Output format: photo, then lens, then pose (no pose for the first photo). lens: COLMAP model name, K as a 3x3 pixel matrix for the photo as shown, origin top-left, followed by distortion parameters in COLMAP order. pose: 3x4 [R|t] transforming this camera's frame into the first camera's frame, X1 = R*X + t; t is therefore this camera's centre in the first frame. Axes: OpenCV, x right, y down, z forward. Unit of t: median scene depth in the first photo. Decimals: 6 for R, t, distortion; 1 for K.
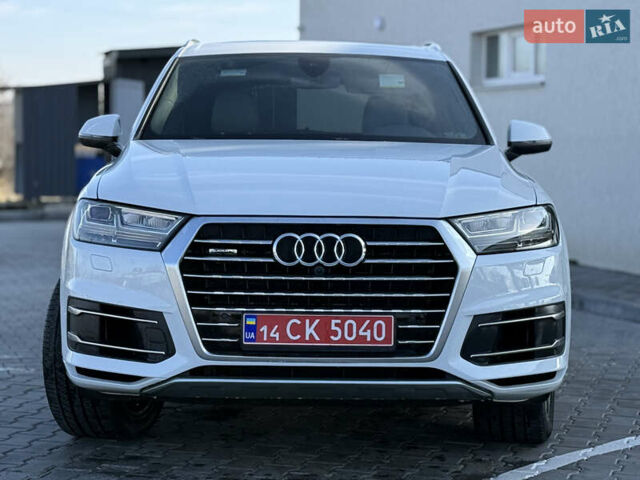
lens RADIAL K [[1471.9, 0, 310.1], [0, 1471.9, 245.9], [0, 0, 1]] dist [0.150149, 0.000000]
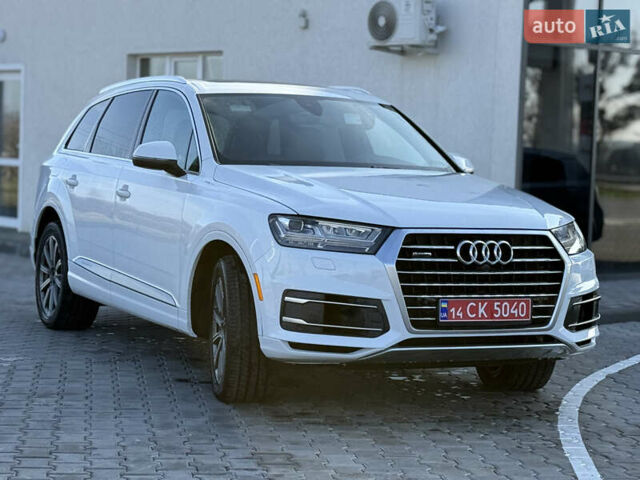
lens RADIAL K [[1471.9, 0, 318.0], [0, 1471.9, 239.6], [0, 0, 1]] dist [0.150149, 0.000000]
pose [[0.899157, -0.002779, 0.437618, -0.746955], [0.003753, 0.999992, -0.001361, -0.008278], [-0.437610, 0.002866, 0.899160, -0.187594]]
